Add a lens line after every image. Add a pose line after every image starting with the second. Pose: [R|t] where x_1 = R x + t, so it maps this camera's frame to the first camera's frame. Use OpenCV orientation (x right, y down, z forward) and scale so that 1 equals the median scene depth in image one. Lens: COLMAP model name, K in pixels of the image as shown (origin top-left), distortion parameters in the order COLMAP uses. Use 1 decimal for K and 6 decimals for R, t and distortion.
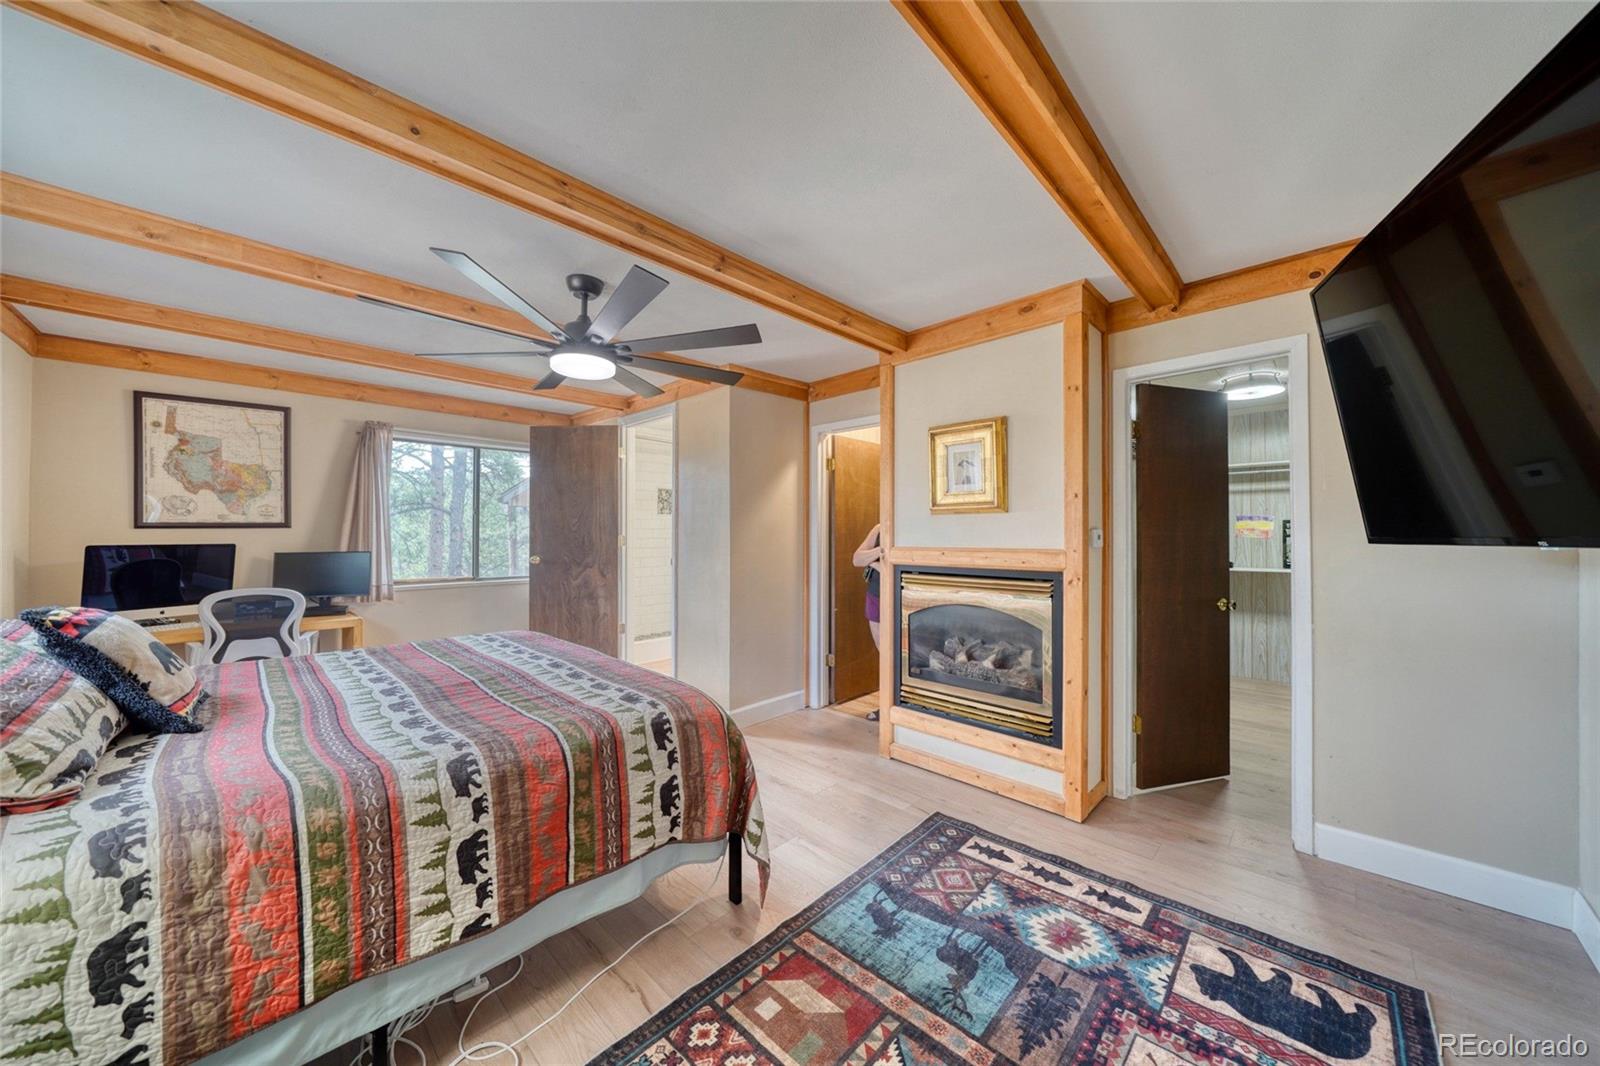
lens RADIAL K [[556.8, 0, 803.9], [0, 556.8, 534.1], [0, 0, 1]] dist [-0.005731, -0.000025]
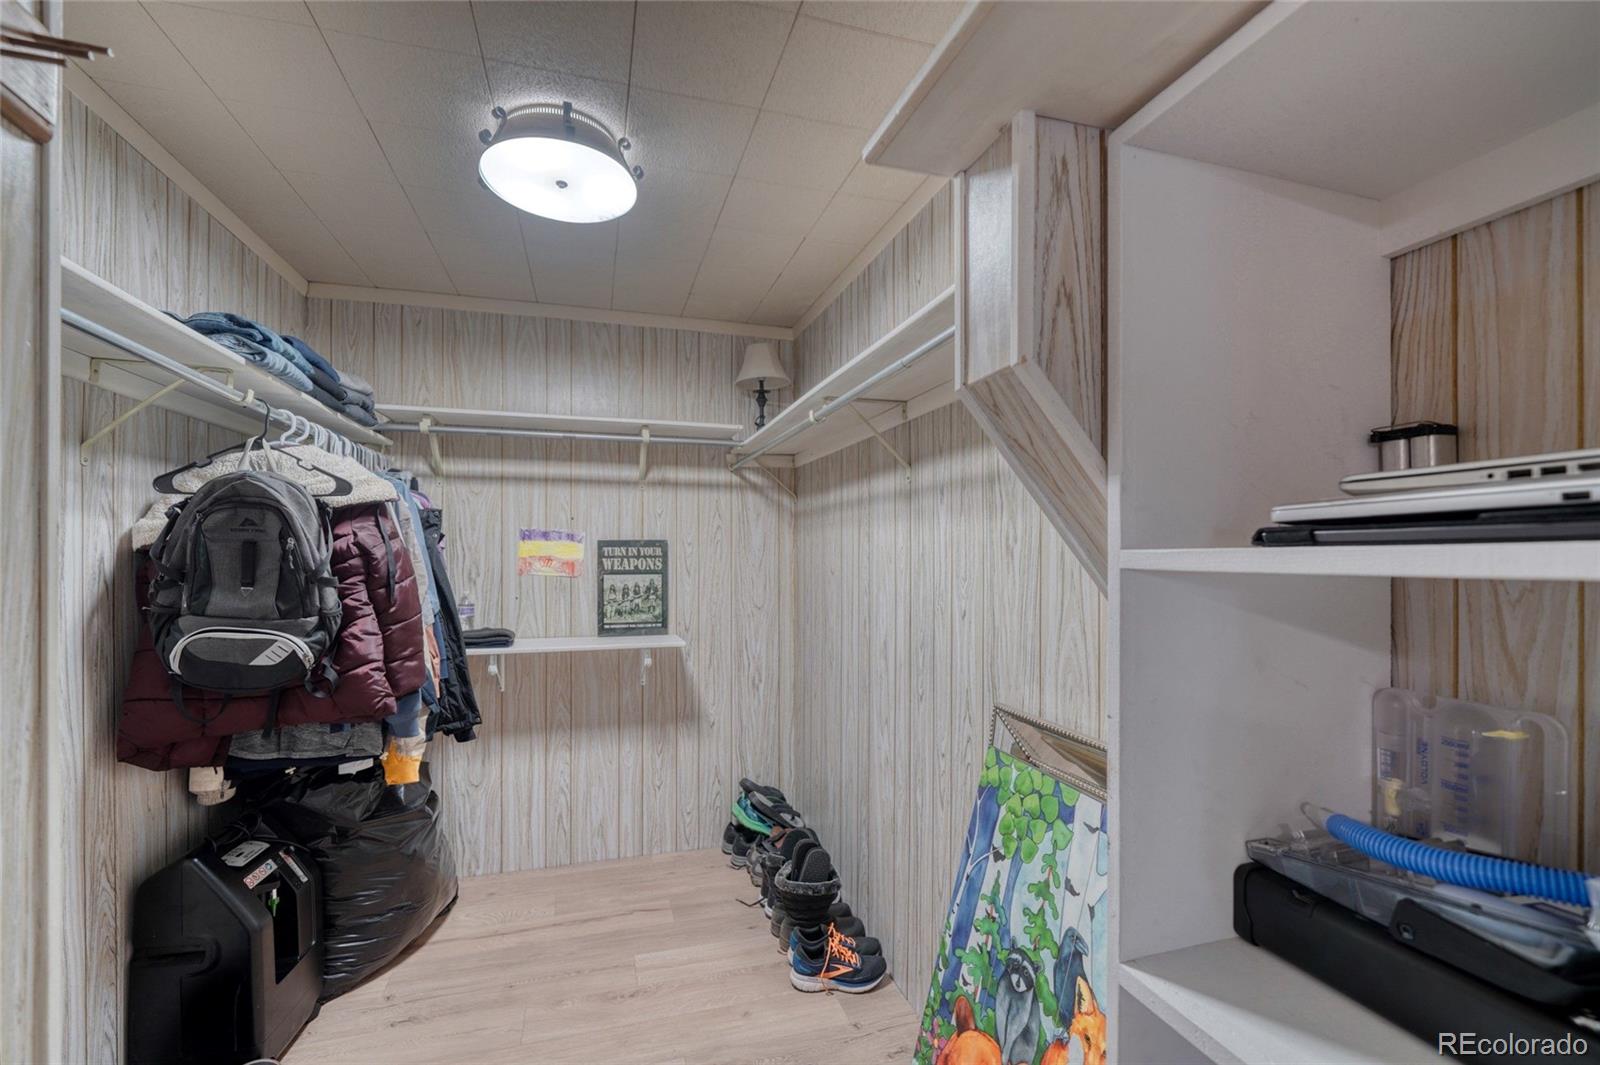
lens RADIAL K [[698.9, 0, 802.7], [0, 698.9, 546.0], [0, 0, 1]] dist [-0.003316, 0.000304]
pose [[0.491276, 0.011600, 0.870927, 0.668210], [-0.001312, 0.999920, -0.012578, -0.020975], [-0.871003, 0.005037, 0.491252, 0.874668]]
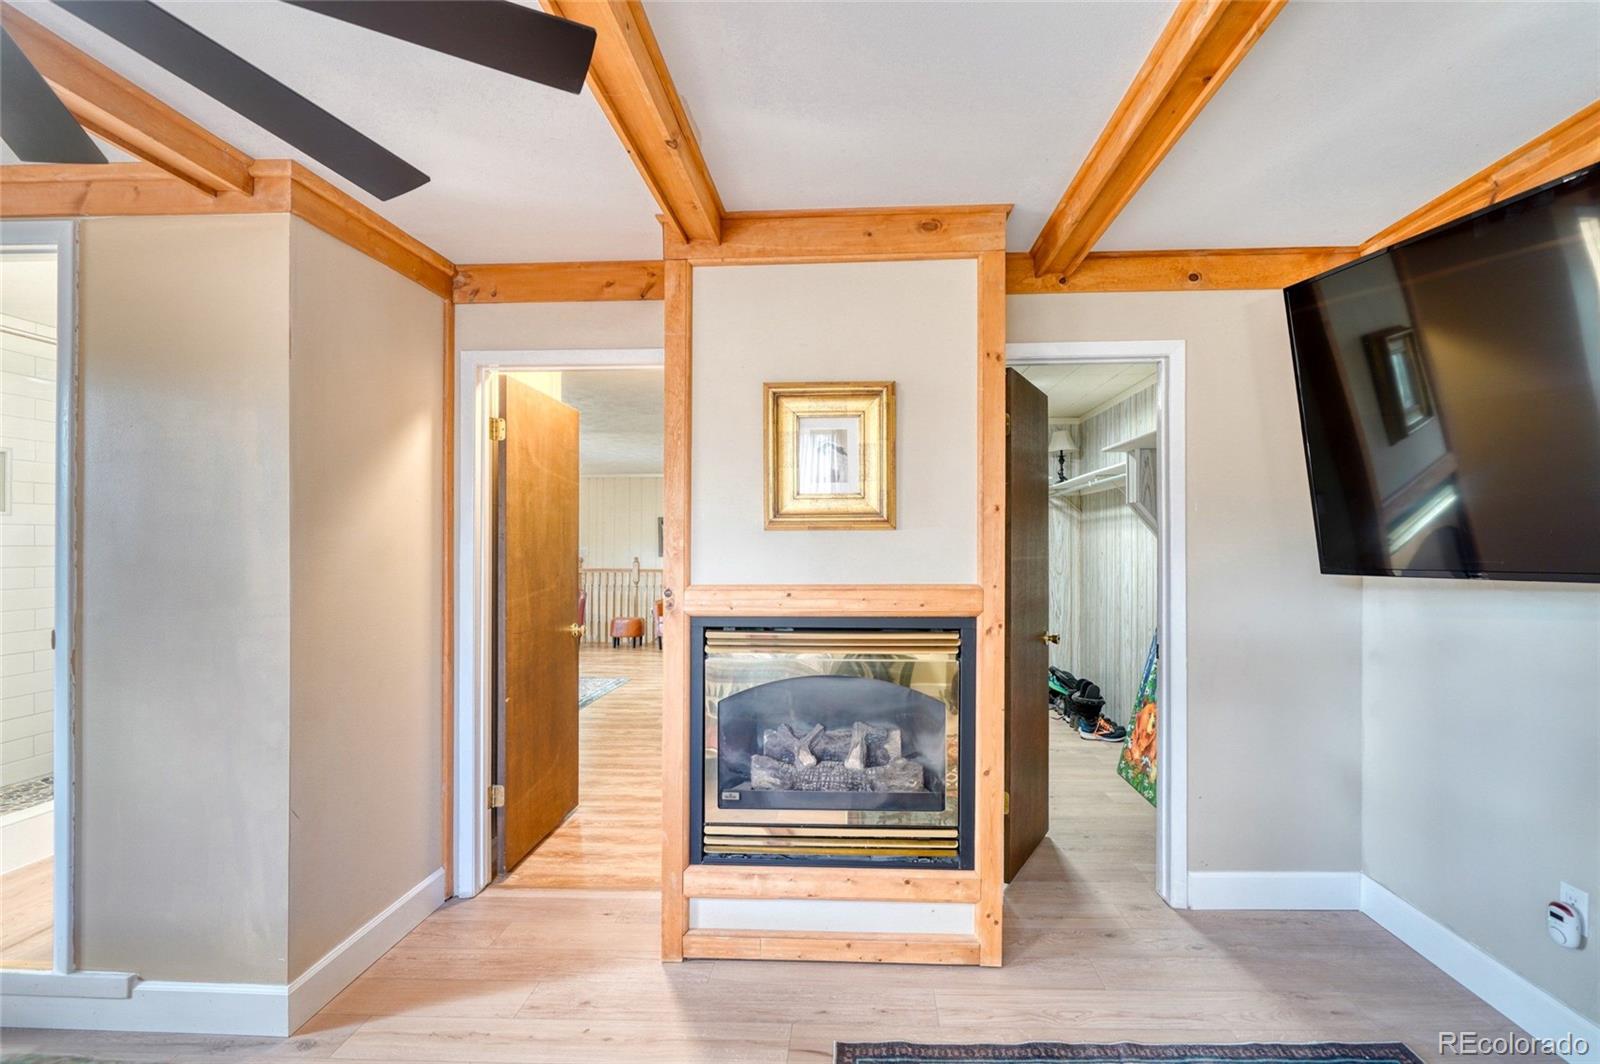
lens RADIAL K [[698.9, 0, 843.6], [0, 698.9, 546.5], [0, 0, 1]] dist [-0.003316, 0.000304]
pose [[0.745447, -0.001958, 0.666562, -0.209865], [0.000869, 0.999998, 0.001964, -0.018857], [-0.666564, -0.000885, 0.745447, 0.391826]]
